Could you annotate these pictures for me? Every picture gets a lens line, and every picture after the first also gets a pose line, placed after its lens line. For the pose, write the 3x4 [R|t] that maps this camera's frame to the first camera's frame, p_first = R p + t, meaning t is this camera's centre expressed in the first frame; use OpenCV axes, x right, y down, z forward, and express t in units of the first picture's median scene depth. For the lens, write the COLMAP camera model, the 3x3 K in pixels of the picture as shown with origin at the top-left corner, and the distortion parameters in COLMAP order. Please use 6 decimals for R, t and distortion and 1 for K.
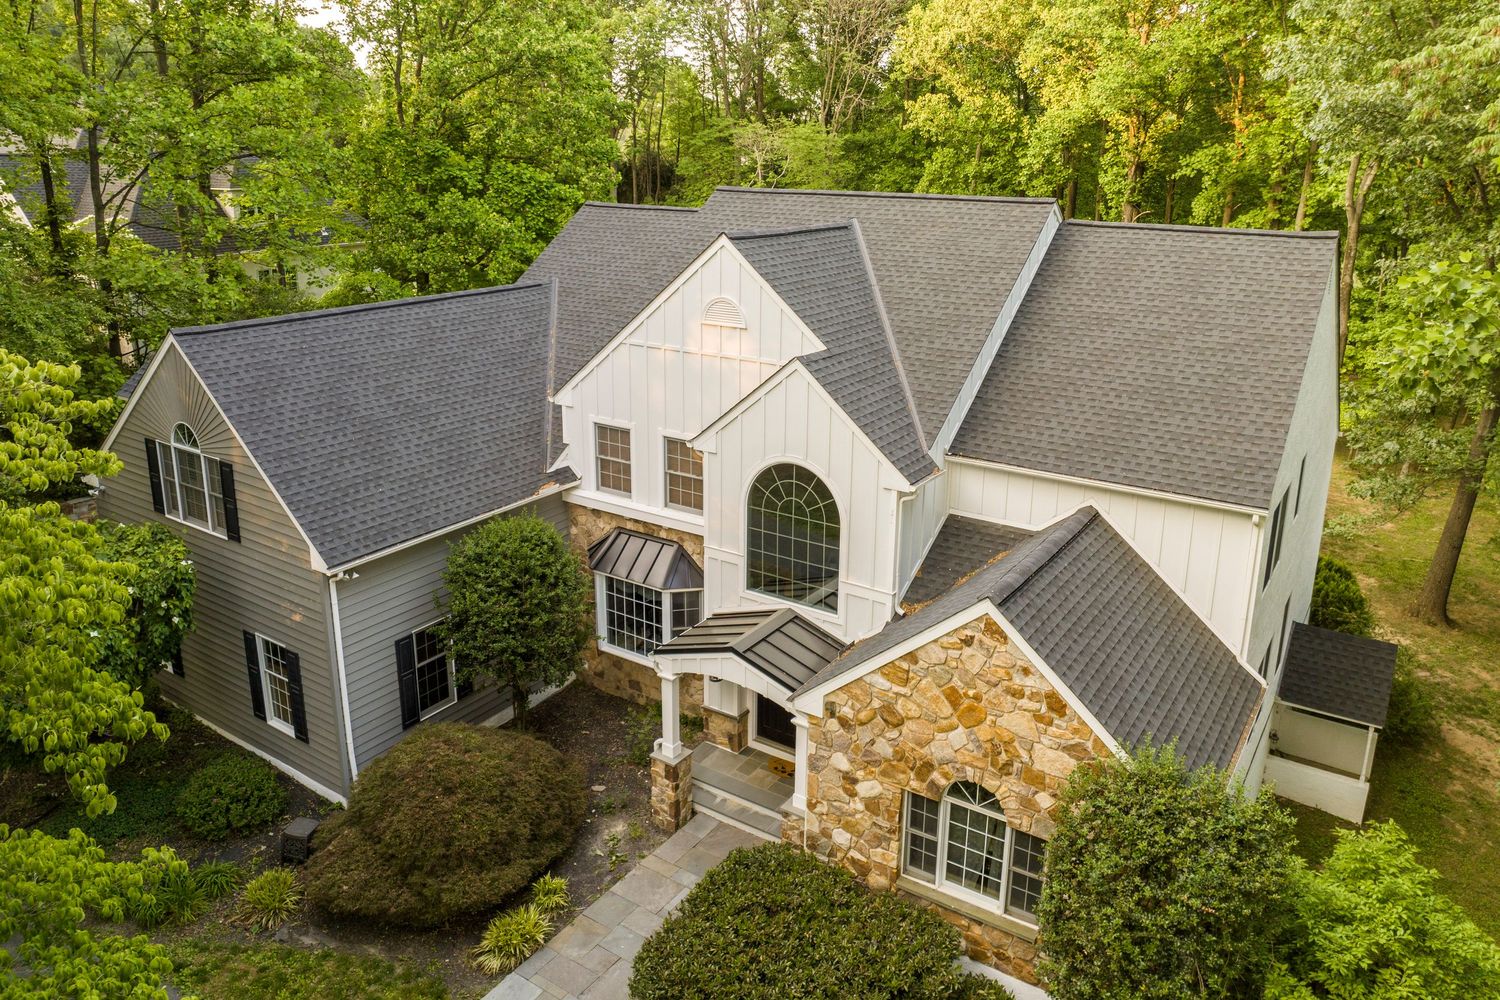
lens RADIAL K [[1069.5, 0, 715.2], [0, 1069.5, 475.4], [0, 0, 1]] dist [-0.023124, -0.006281]
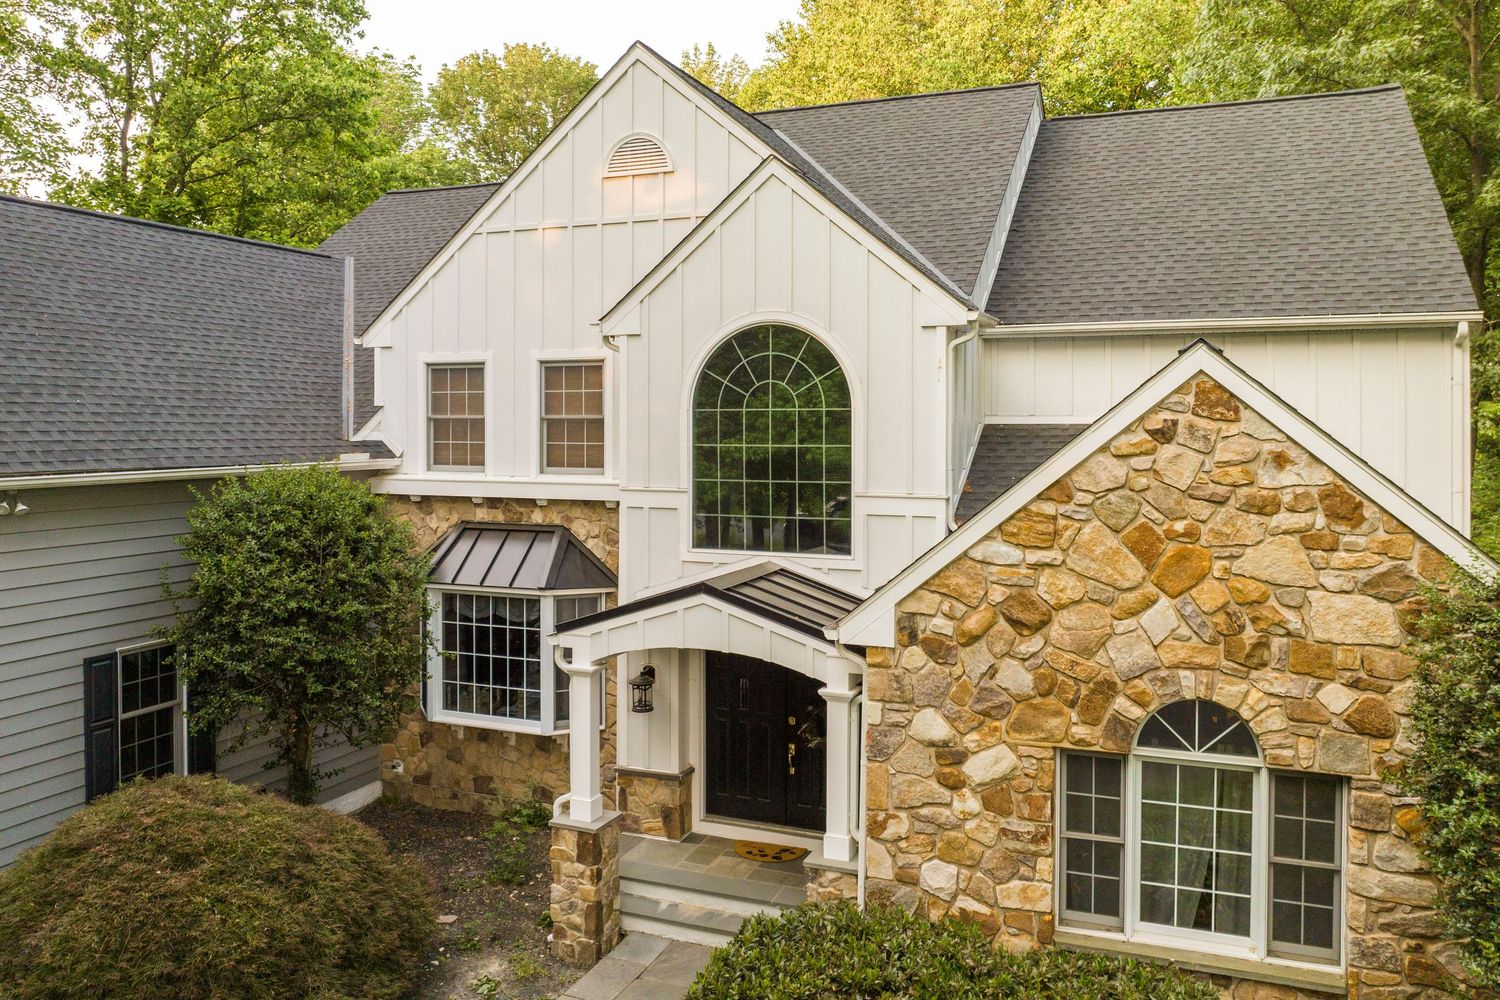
lens RADIAL K [[1174.6, 0, 700.4], [0, 1174.6, 470.2], [0, 0, 1]] dist [-0.031308, -0.008597]
pose [[0.979687, -0.002682, 0.200516, -0.115827], [0.055567, 0.964388, -0.258590, 0.267241], [-0.192681, 0.264479, 0.944947, 0.368375]]
